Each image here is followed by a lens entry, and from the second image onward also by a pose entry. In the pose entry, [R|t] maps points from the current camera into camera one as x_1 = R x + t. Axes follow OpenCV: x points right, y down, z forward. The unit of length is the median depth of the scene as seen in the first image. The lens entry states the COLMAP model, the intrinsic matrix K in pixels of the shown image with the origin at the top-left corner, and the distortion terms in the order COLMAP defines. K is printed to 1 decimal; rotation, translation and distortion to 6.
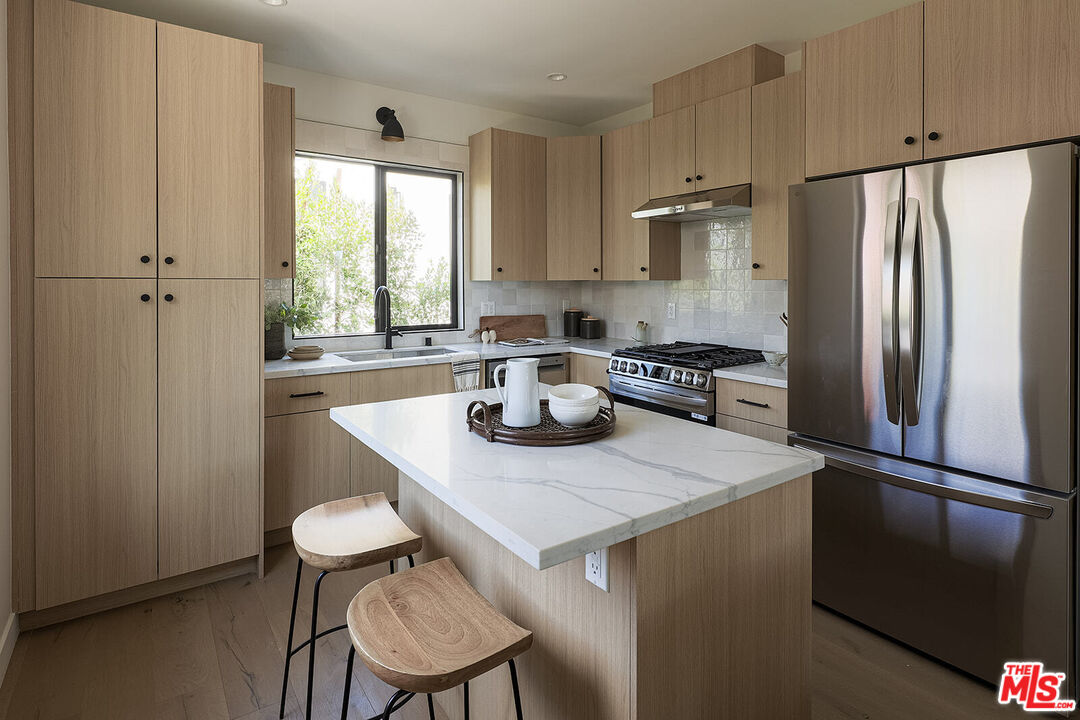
lens RADIAL K [[563.2, 0, 554.2], [0, 563.2, 280.5], [0, 0, 1]] dist [0.003069, -0.000630]
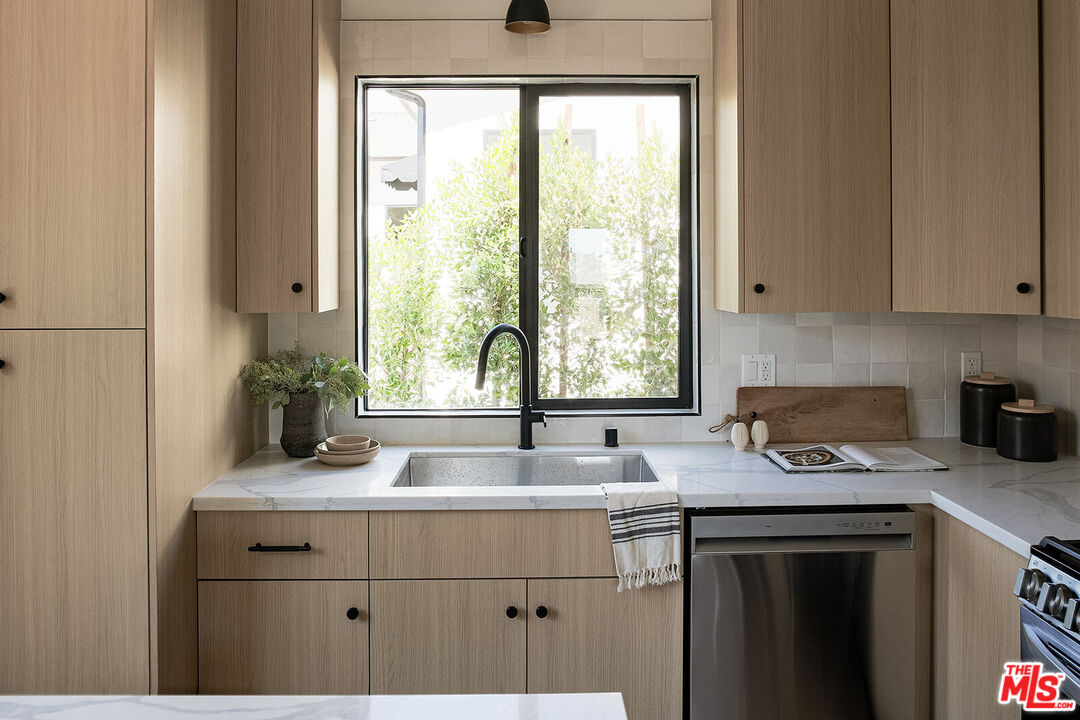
lens RADIAL K [[813.4, 0, 536.9], [0, 813.4, 273.4], [0, 0, 1]] dist [-0.054874, 0.025898]
pose [[0.813792, -0.001795, -0.581154, 0.145657], [0.007055, 0.999952, 0.006790, -0.041824], [0.581114, -0.009625, 0.813765, 0.456897]]
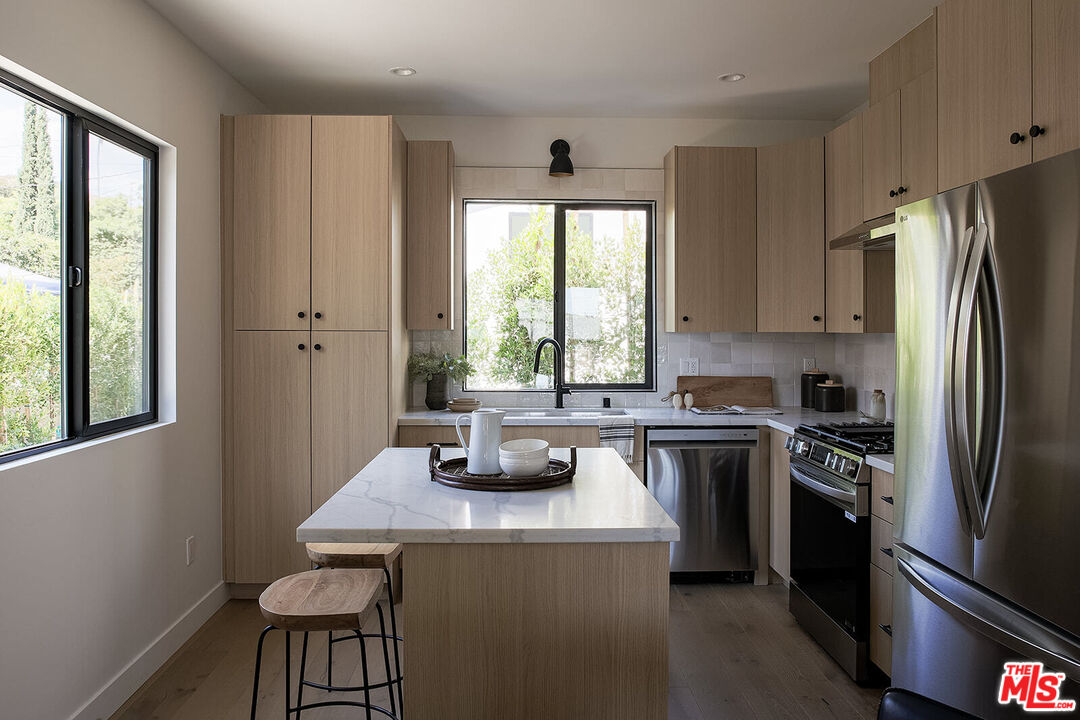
lens RADIAL K [[813.4, 0, 555.4], [0, 813.4, 323.9], [0, 0, 1]] dist [-0.054874, 0.025898]
pose [[0.833740, -0.001508, -0.552155, 0.455739], [-0.000907, 0.999991, -0.004101, -0.007724], [0.552157, 0.003920, 0.833731, -0.094038]]
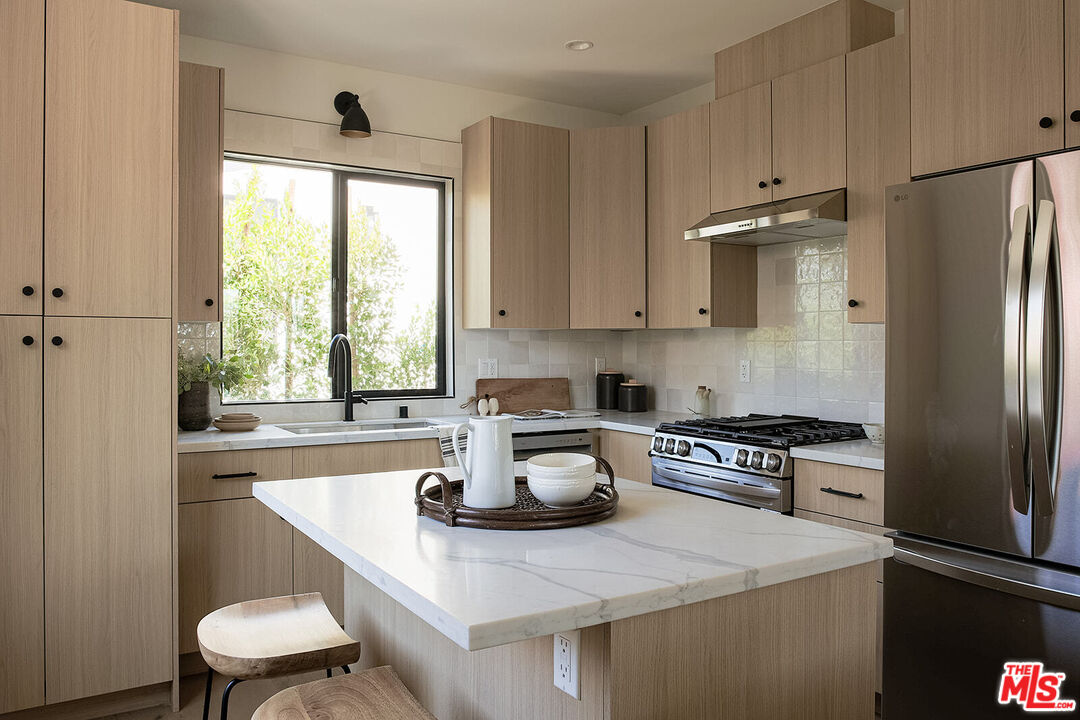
lens RADIAL K [[813.4, 0, 567.0], [0, 813.4, 338.9], [0, 0, 1]] dist [-0.054874, 0.025898]
pose [[0.998568, 0.000103, -0.053506, 0.047676], [-0.000429, 0.999981, -0.006096, 0.023393], [0.053505, 0.006111, 0.998549, -0.034780]]
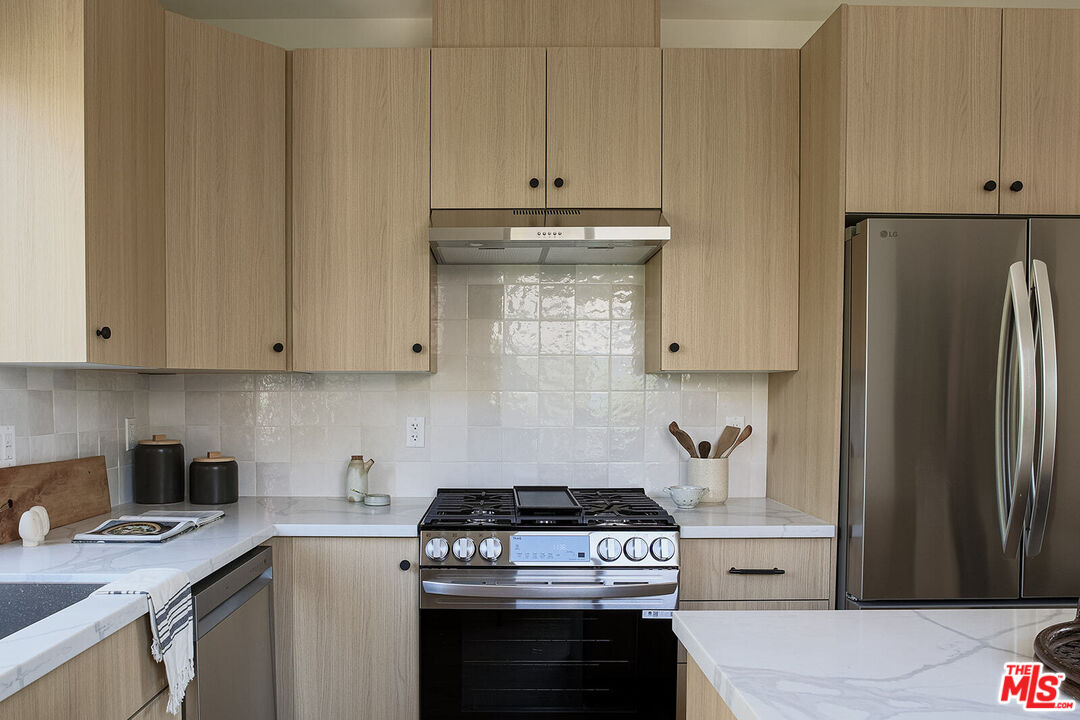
lens RADIAL K [[813.4, 0, 511.4], [0, 813.4, 419.3], [0, 0, 1]] dist [-0.054874, 0.025898]
pose [[0.596895, -0.025378, 0.801918, -0.404557], [-0.000725, 0.999482, 0.032170, 0.021497], [-0.802319, -0.019784, 0.596568, 0.565822]]
